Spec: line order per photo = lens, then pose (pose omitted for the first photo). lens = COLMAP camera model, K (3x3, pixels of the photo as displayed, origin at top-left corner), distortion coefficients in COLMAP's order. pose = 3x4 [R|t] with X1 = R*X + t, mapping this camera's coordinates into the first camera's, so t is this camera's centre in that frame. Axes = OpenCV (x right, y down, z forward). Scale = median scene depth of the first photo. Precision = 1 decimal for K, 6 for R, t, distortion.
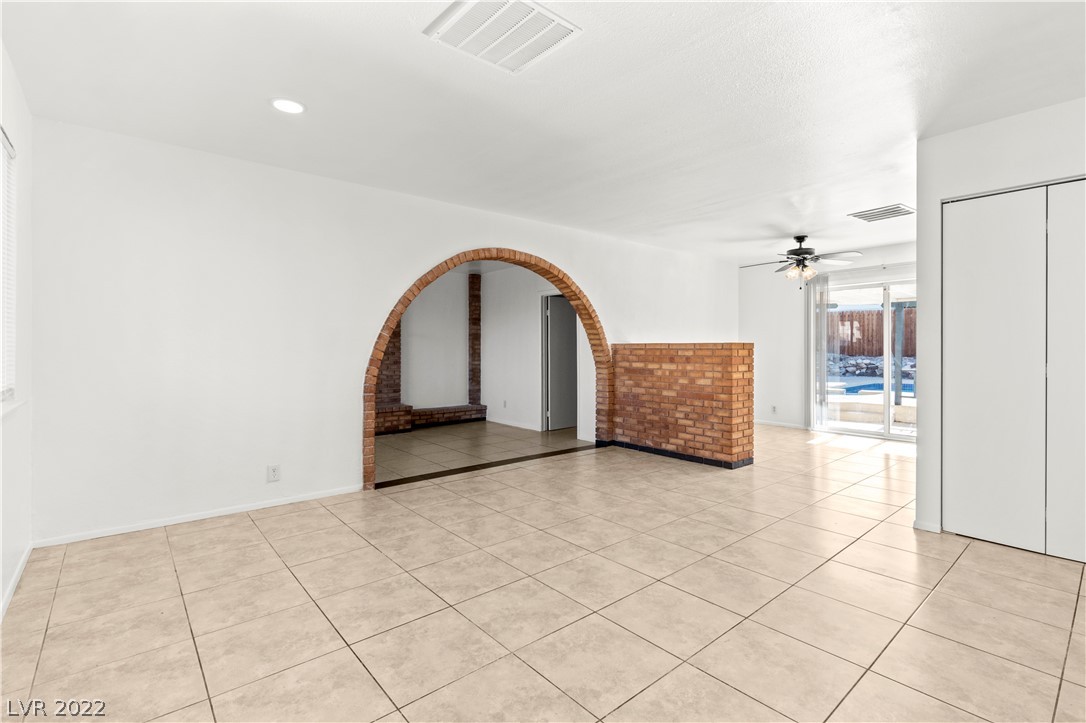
lens RADIAL K [[498.3, 0, 550.6], [0, 498.3, 351.9], [0, 0, 1]] dist [0.000867, 0.000051]
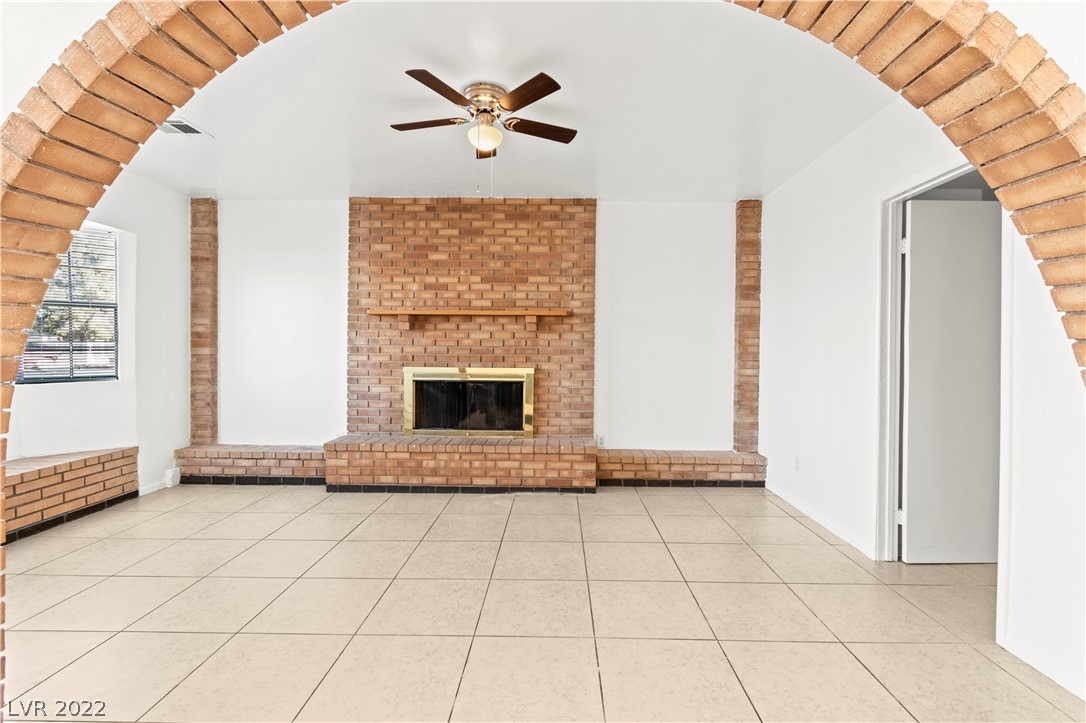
lens RADIAL K [[498.3, 0, 545.1], [0, 498.3, 354.6], [0, 0, 1]] dist [0.000867, 0.000051]
pose [[0.742000, 0.014751, -0.670237, 0.047498], [-0.014312, 0.999879, 0.006162, 0.004191], [0.670247, 0.005020, 0.742122, 0.559919]]
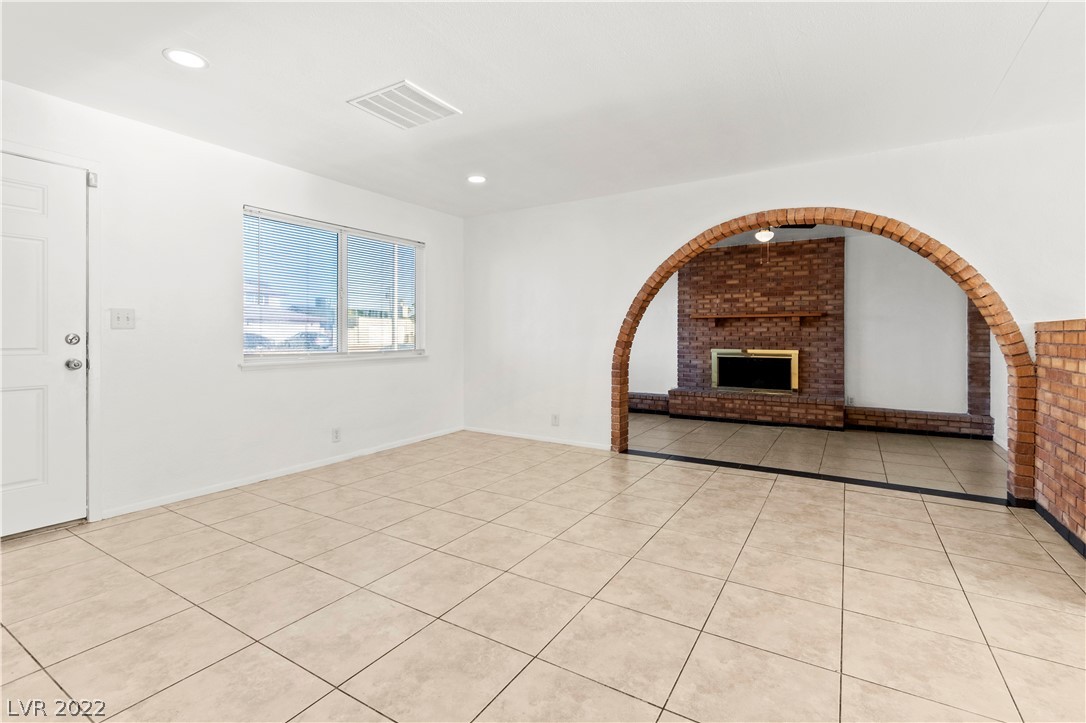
lens RADIAL K [[498.3, 0, 544.3], [0, 498.3, 333.1], [0, 0, 1]] dist [0.000867, 0.000051]
pose [[0.304629, -0.003488, -0.952465, 0.381143], [-0.009078, 0.999937, -0.006565, 0.002934], [0.952428, 0.010646, 0.304579, 0.257420]]
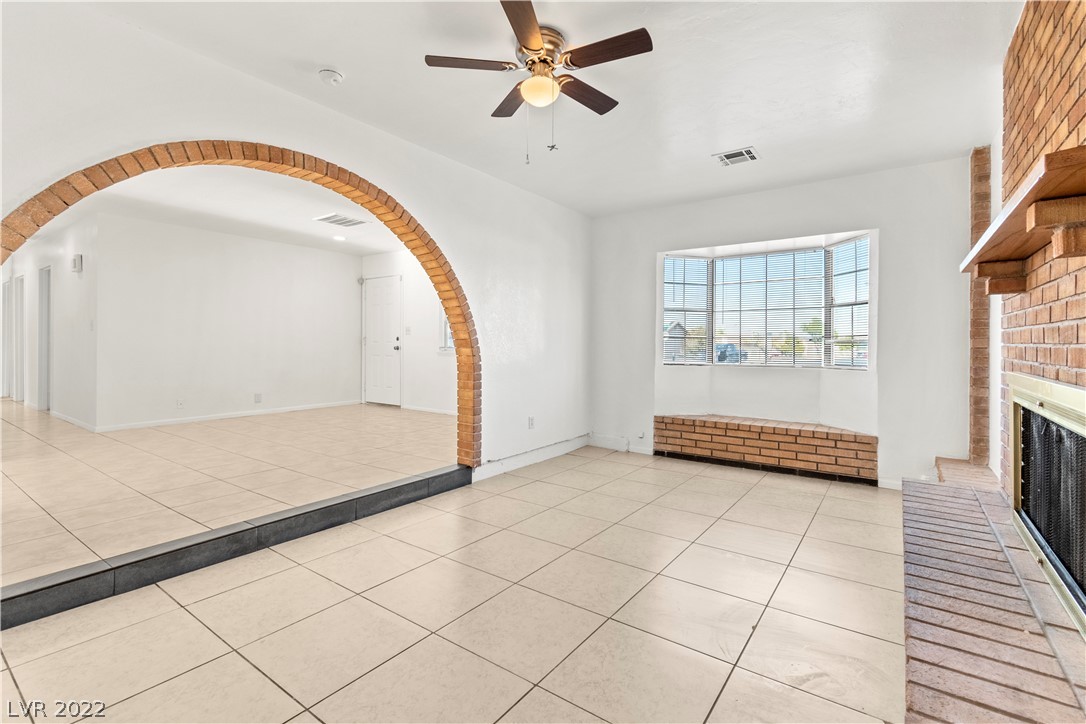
lens RADIAL K [[498.3, 0, 546.9], [0, 498.3, 342.4], [0, 0, 1]] dist [0.000867, 0.000051]
pose [[-0.973931, -0.002457, -0.226830, -0.153410], [-0.004574, 0.999951, 0.008809, 0.005743], [0.226797, 0.009617, -0.973895, 1.097140]]
